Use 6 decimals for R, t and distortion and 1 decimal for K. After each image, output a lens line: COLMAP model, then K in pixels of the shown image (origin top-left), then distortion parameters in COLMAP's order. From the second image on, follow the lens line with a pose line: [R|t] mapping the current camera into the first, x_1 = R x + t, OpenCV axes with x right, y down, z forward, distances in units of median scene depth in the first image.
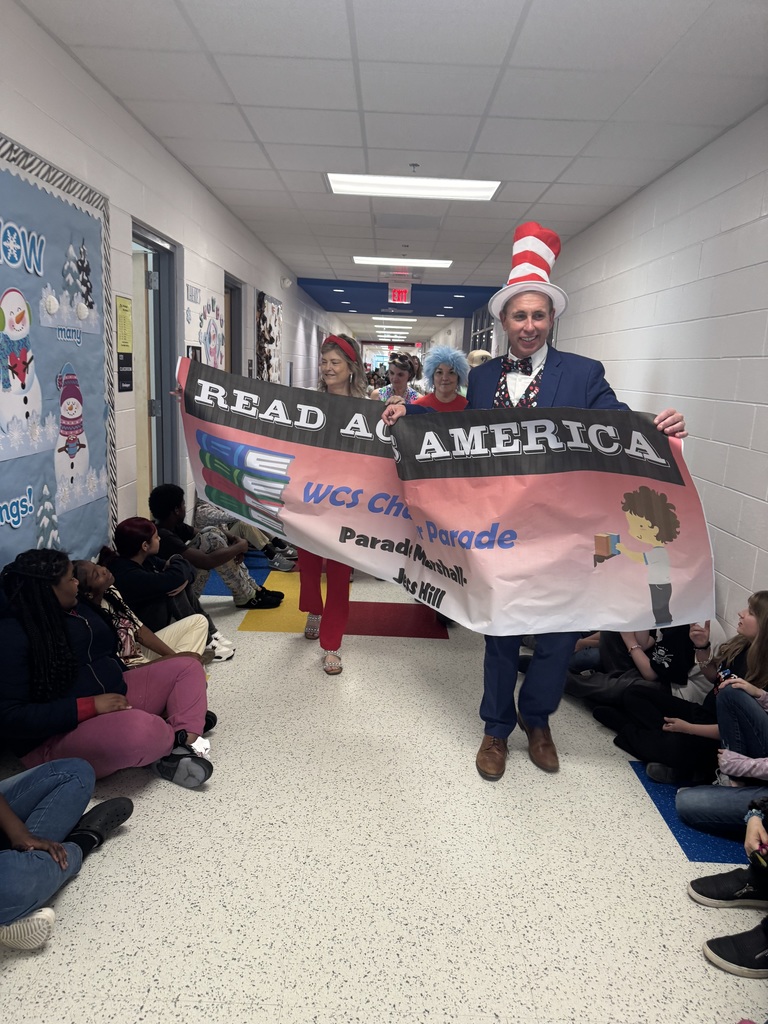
lens RADIAL K [[730.5, 0, 385.0], [0, 730.5, 513.8], [0, 0, 1]] dist [0.026466, -0.015077]
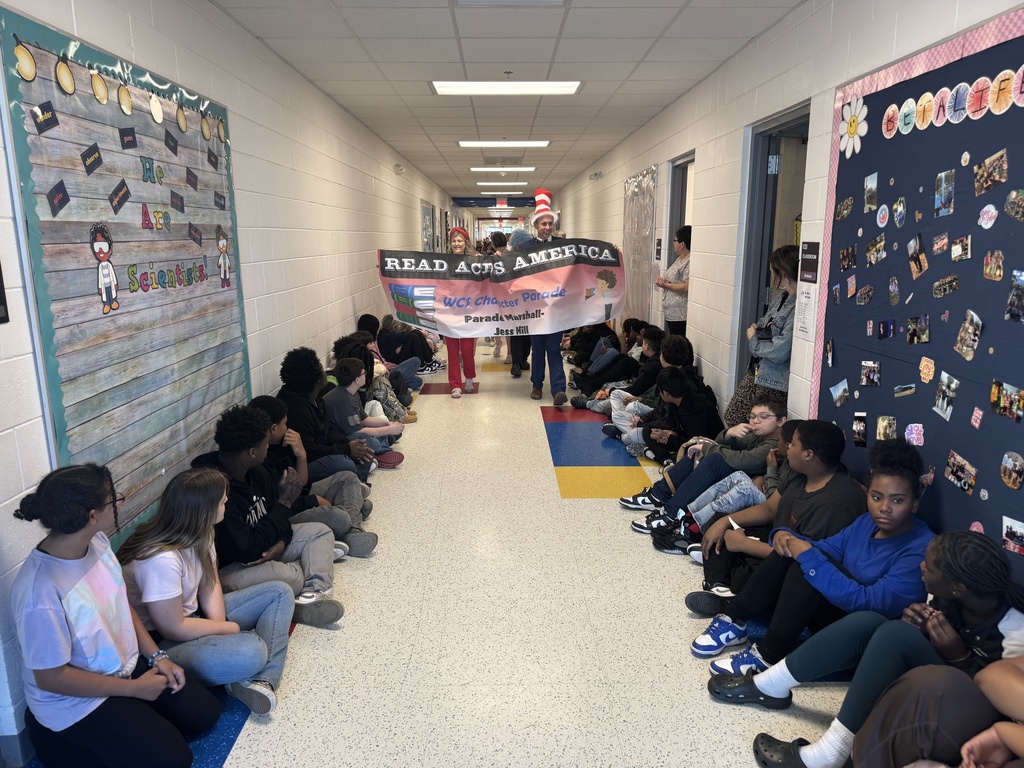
lens RADIAL K [[730.5, 0, 511.0], [0, 730.5, 383.8], [0, 0, 1]] dist [0.026466, -0.015077]
pose [[0.998498, -0.049361, 0.023761, -0.020060], [0.049646, 0.998700, -0.011539, 0.173400], [-0.023161, 0.012702, 0.999651, -0.695945]]
